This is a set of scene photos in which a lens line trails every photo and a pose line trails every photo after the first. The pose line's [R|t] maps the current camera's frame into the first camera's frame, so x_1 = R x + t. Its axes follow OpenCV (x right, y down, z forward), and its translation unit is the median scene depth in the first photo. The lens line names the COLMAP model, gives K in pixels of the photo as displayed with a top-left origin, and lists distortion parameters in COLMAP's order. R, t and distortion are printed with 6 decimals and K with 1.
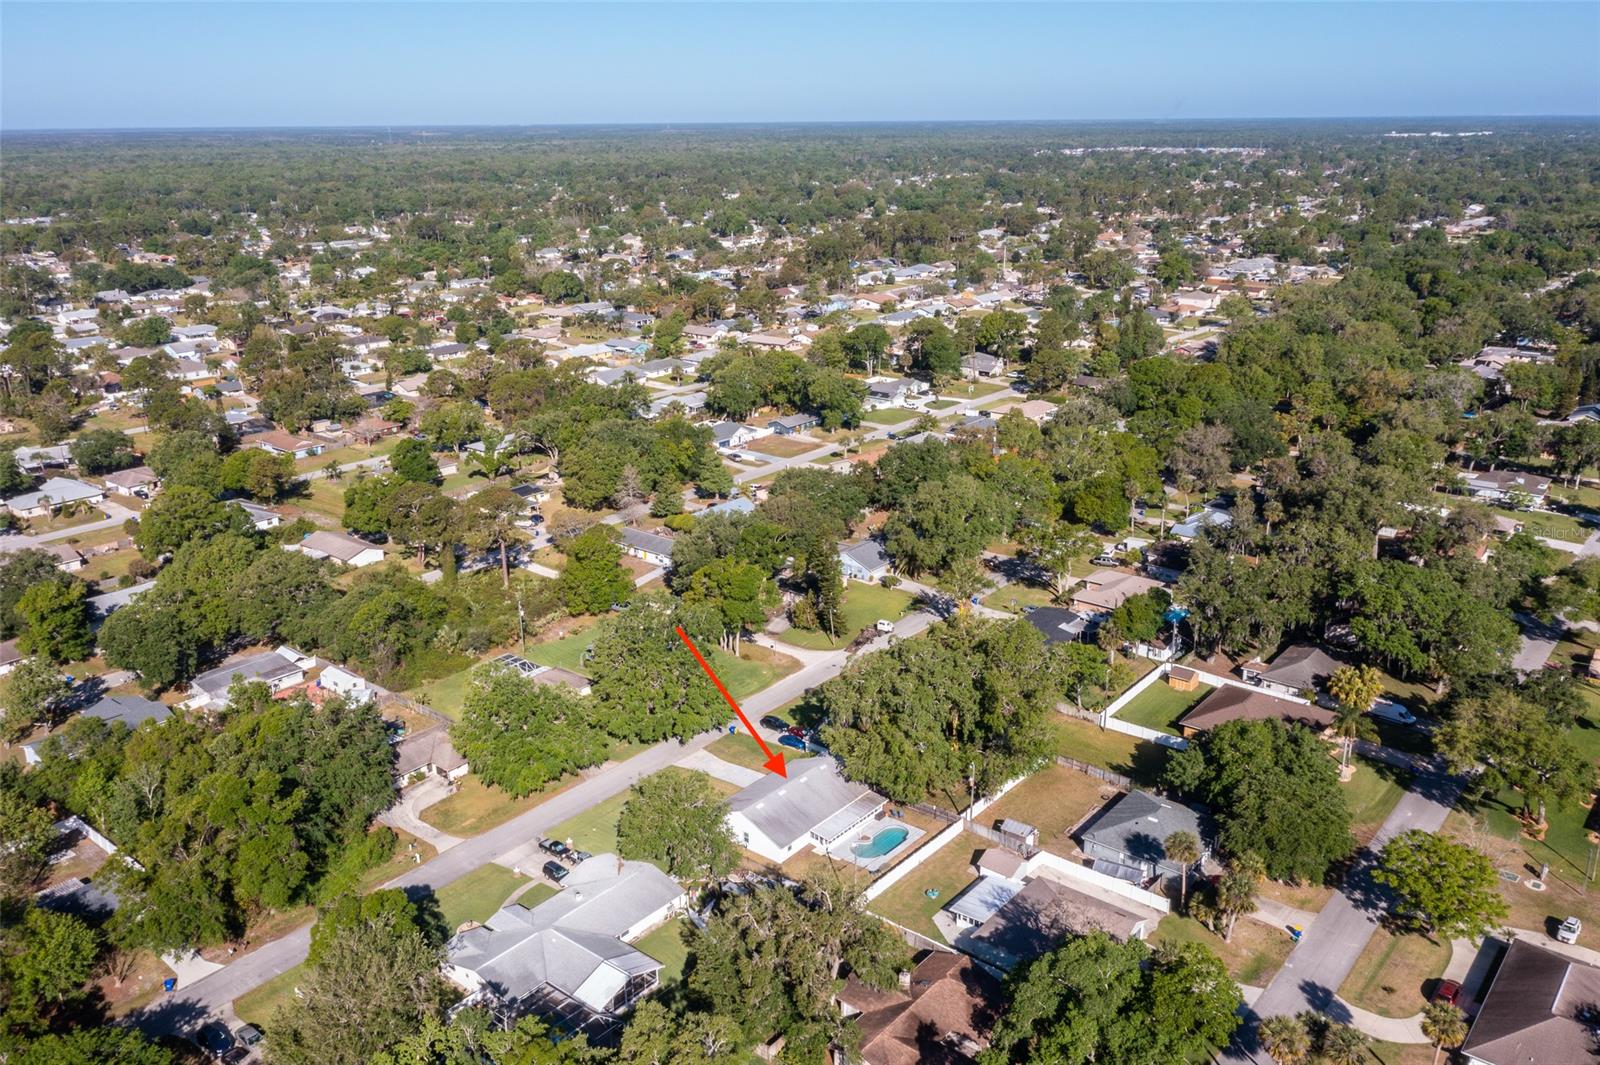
lens RADIAL K [[1278.6, 0, 791.2], [0, 1278.6, 527.1], [0, 0, 1]] dist [-0.020218, 0.045895]
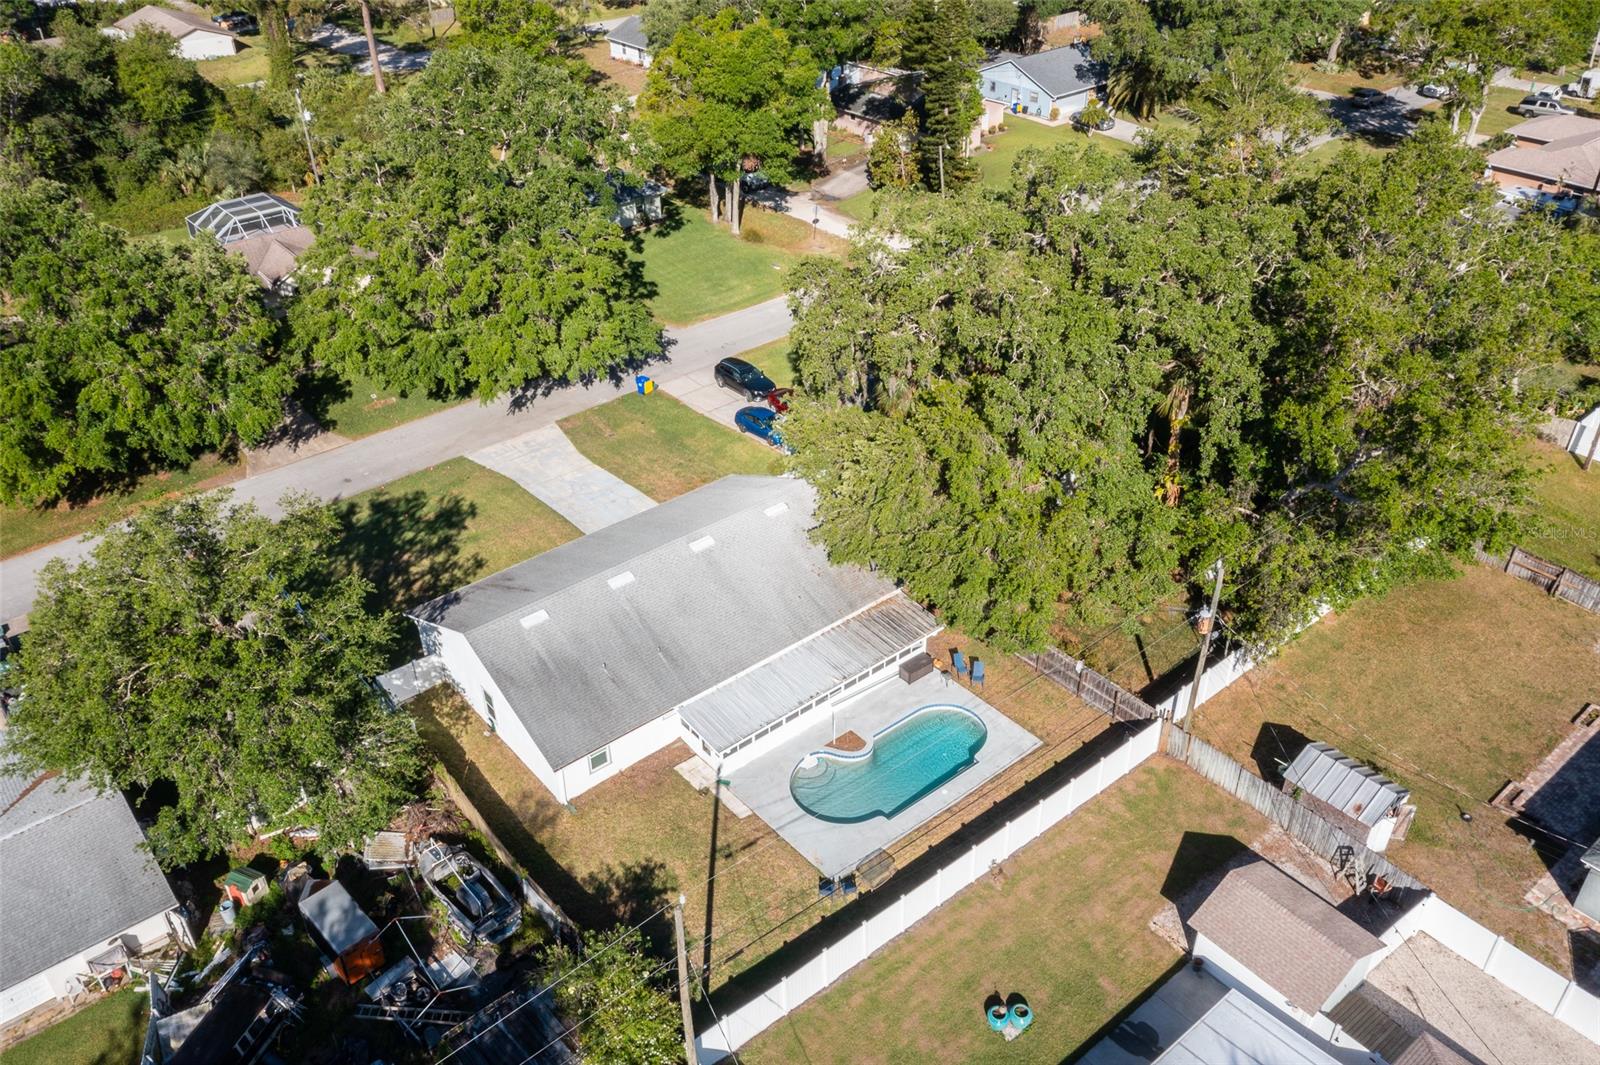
lens RADIAL K [[1278.6, 0, 791.2], [0, 1278.6, 527.1], [0, 0, 1]] dist [-0.020218, 0.045895]
pose [[0.981330, 0.099270, -0.164732, 0.065970], [-0.051549, 0.960921, 0.271981, 0.072402], [0.185294, -0.258411, 0.948098, 0.500276]]
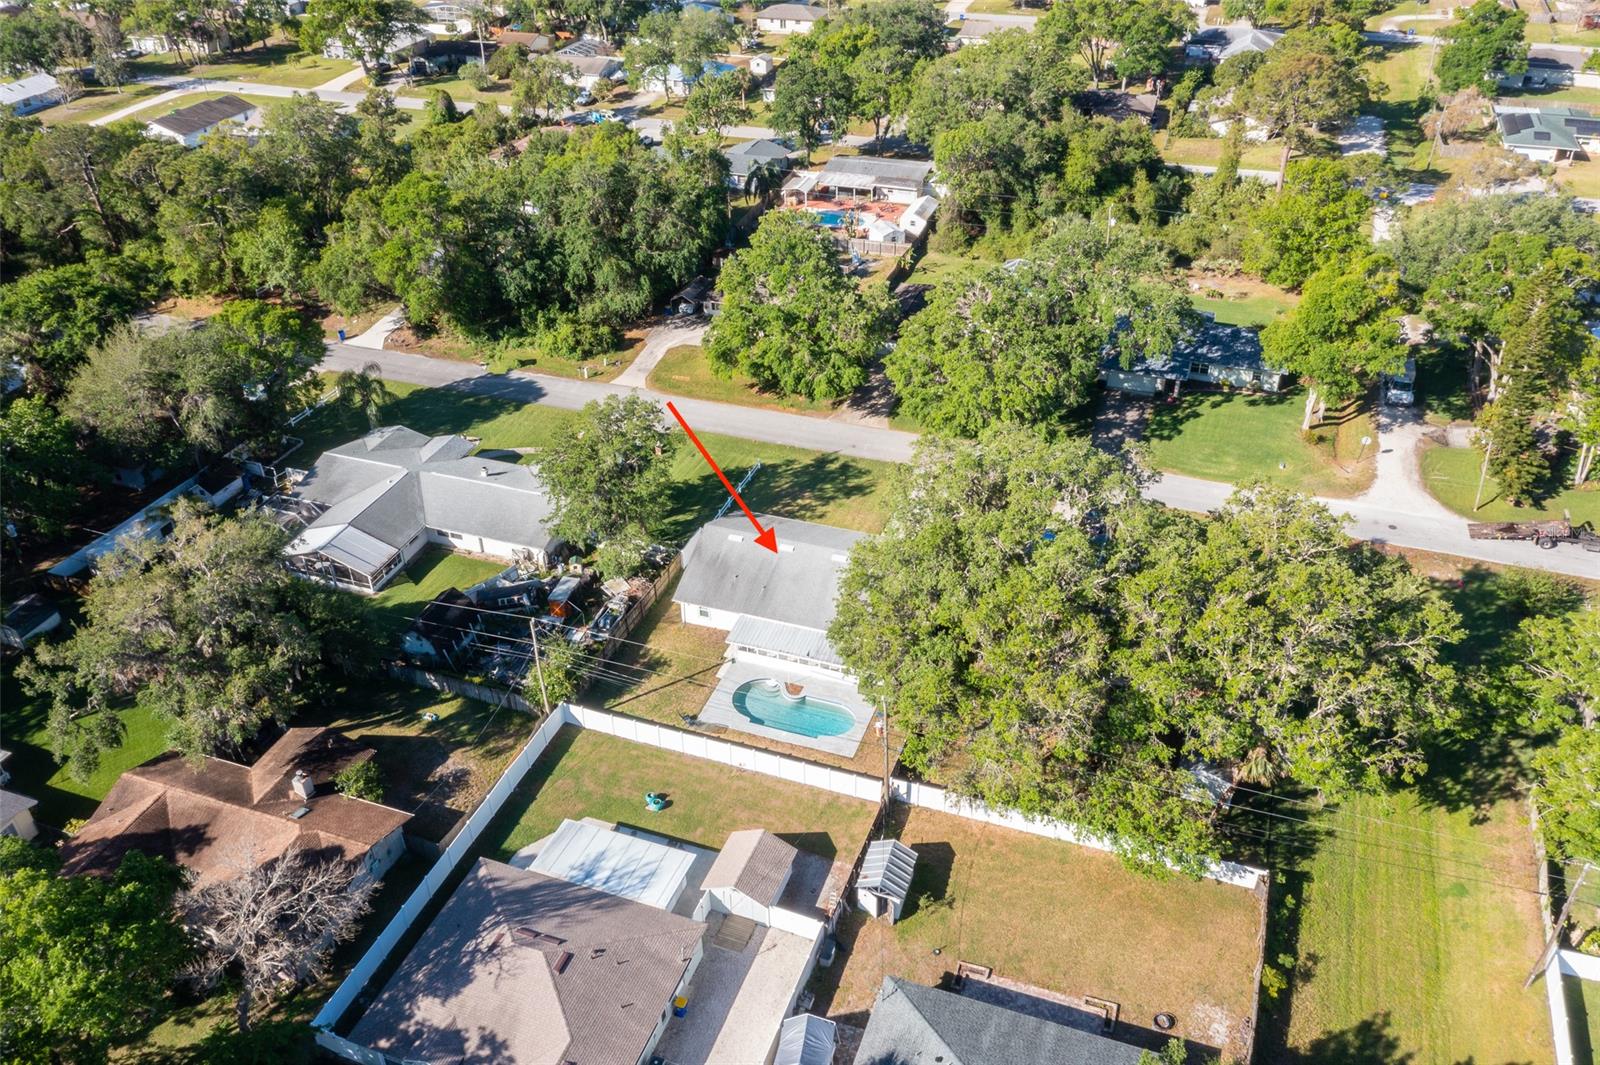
lens RADIAL K [[1278.6, 0, 791.2], [0, 1278.6, 527.1], [0, 0, 1]] dist [-0.020218, 0.045895]
pose [[0.325827, 0.524652, -0.786496, 0.335274], [-0.268398, 0.848998, 0.455154, -0.055006], [0.906531, 0.062792, 0.417442, 0.542166]]
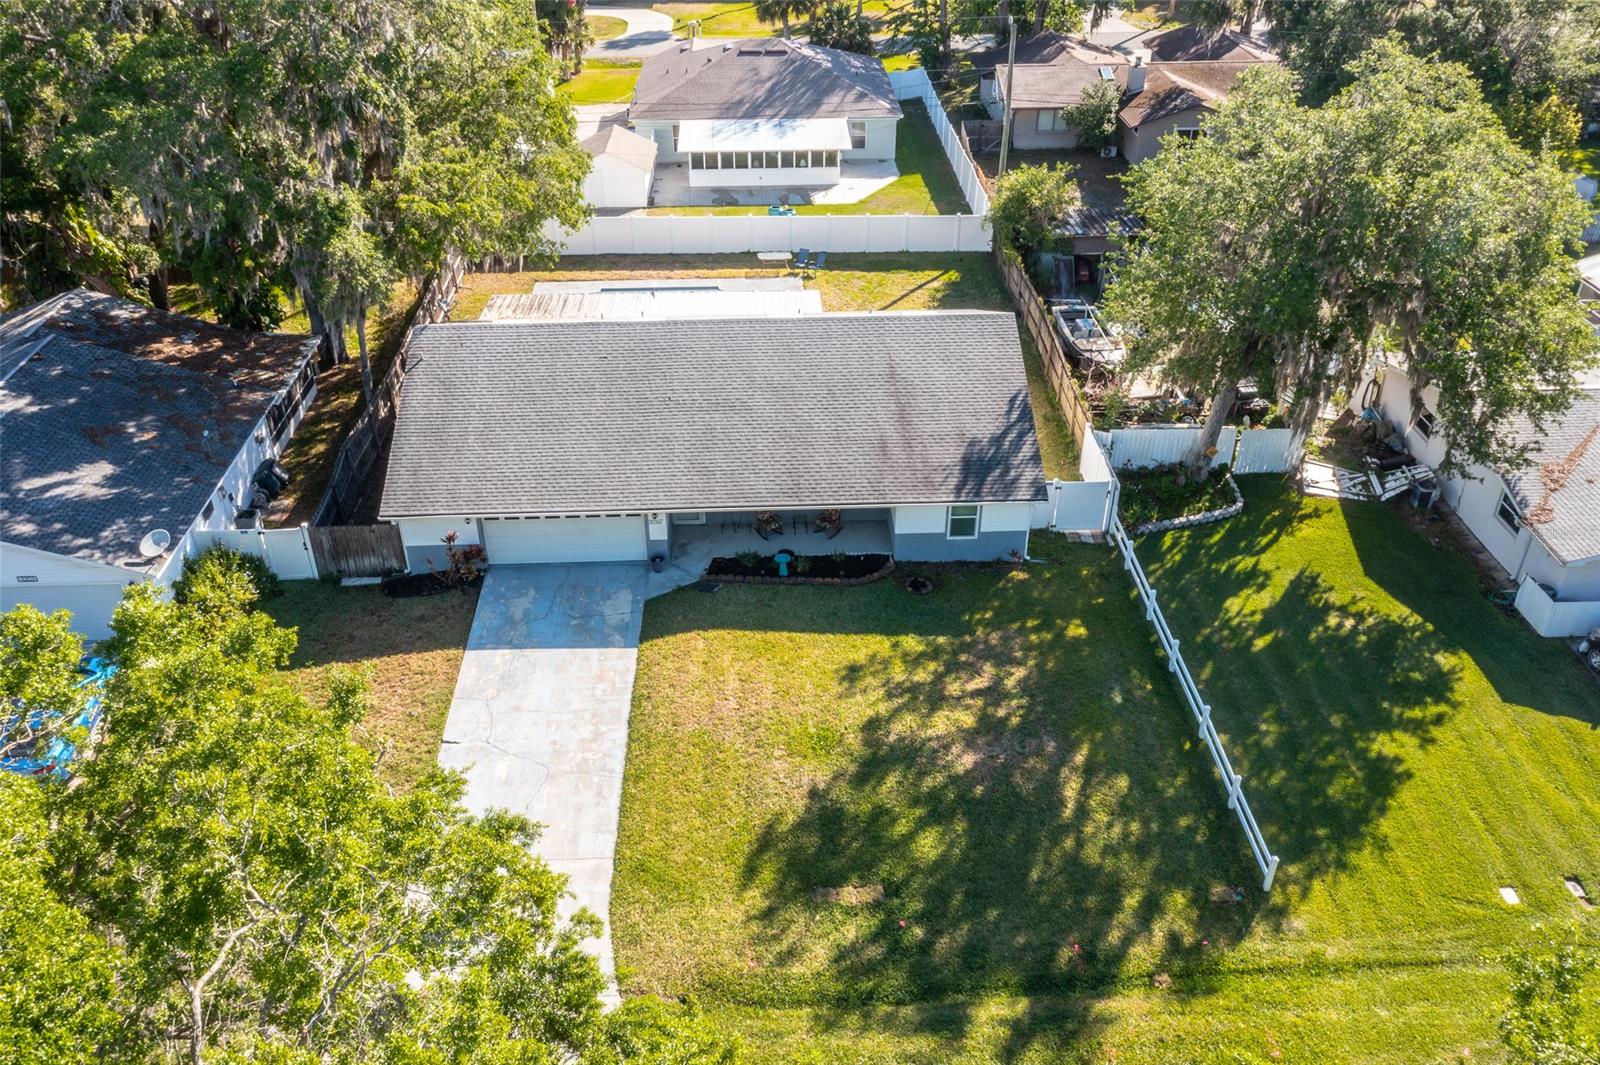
lens RADIAL K [[1278.6, 0, 791.2], [0, 1278.6, 527.1], [0, 0, 1]] dist [-0.020218, 0.045895]
pose [[-0.661240, -0.398354, 0.635670, -0.131302], [0.240370, 0.690178, 0.682552, 0.048728], [-0.710622, 0.604126, -0.360621, 0.805136]]
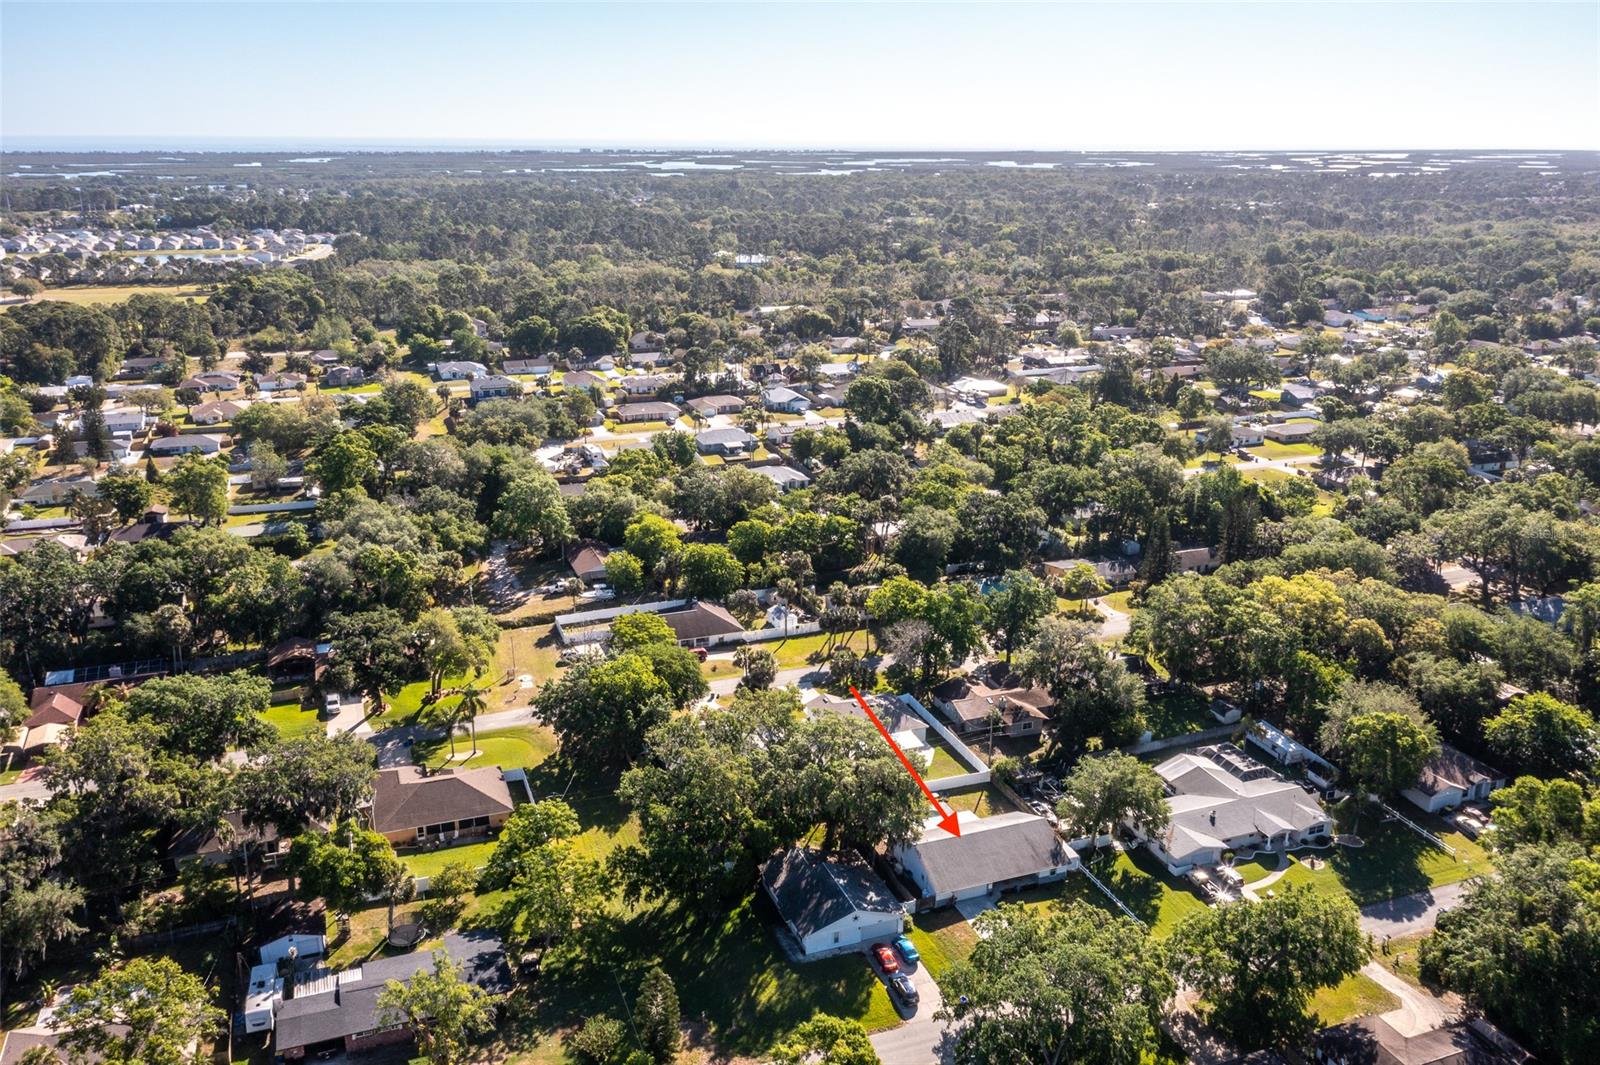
lens RADIAL K [[1278.6, 0, 791.2], [0, 1278.6, 527.1], [0, 0, 1]] dist [-0.020218, 0.045895]
pose [[-0.867684, -0.148536, 0.474407, -0.221009], [0.151488, 0.829923, 0.536916, -0.389346], [-0.473473, 0.537740, -0.697609, 1.185111]]
